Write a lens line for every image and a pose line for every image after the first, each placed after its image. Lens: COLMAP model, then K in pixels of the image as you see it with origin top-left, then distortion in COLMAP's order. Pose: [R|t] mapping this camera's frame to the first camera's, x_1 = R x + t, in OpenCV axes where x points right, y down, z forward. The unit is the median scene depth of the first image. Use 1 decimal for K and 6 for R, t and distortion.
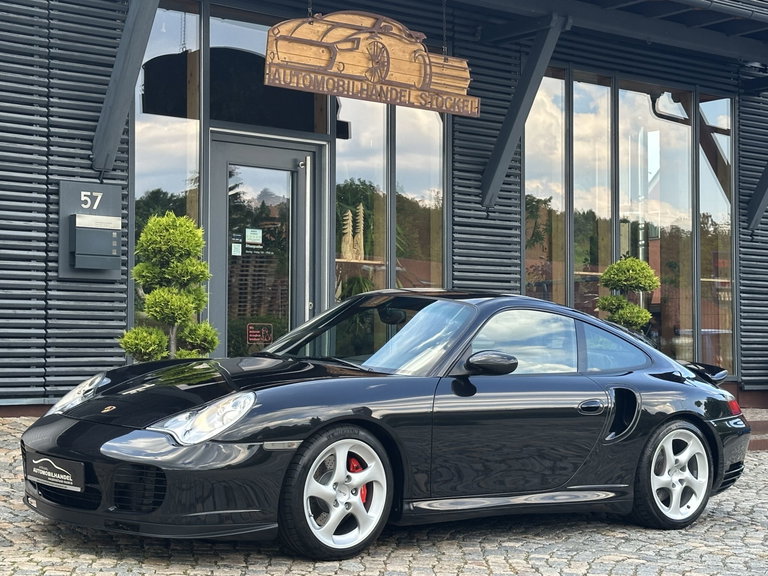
lens RADIAL K [[1510.1, 0, 400.1], [0, 1510.1, 287.0], [0, 0, 1]] dist [0.127962, -0.032304]
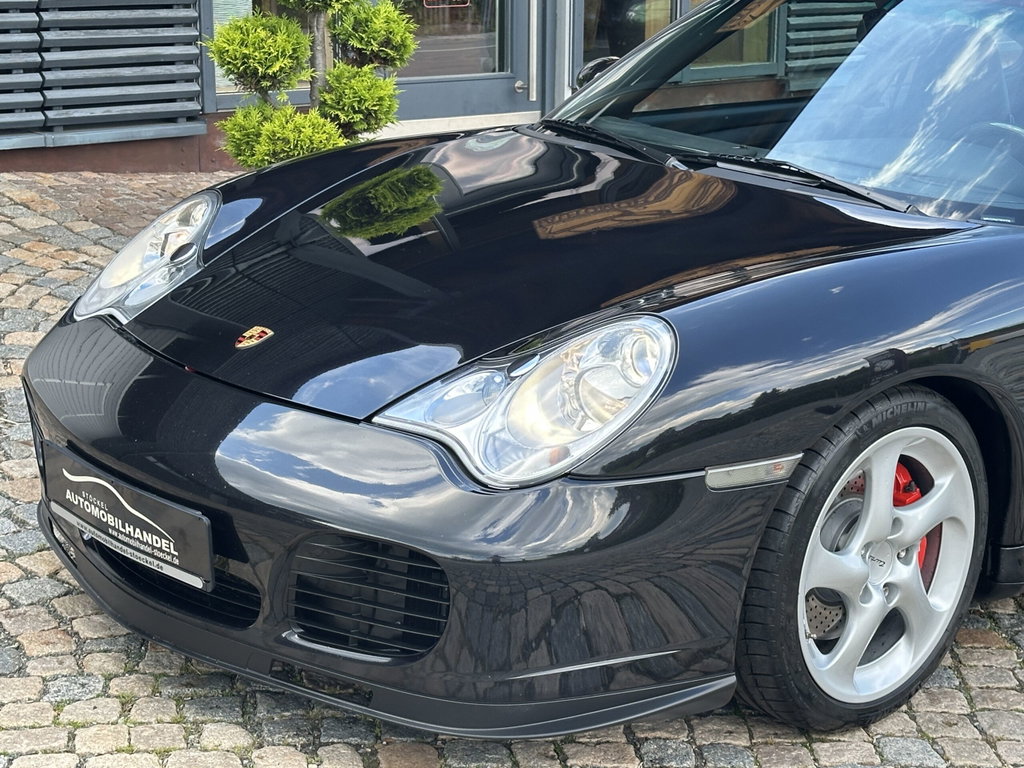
lens RADIAL K [[2013.5, 0, 533.4], [0, 2013.5, 382.7], [0, 0, 1]] dist [0.127962, -0.032304]
pose [[0.999838, -0.001112, 0.017946, -0.132117], [-0.003752, 0.963209, 0.268726, -0.043751], [-0.017585, -0.268750, 0.963050, 0.514419]]
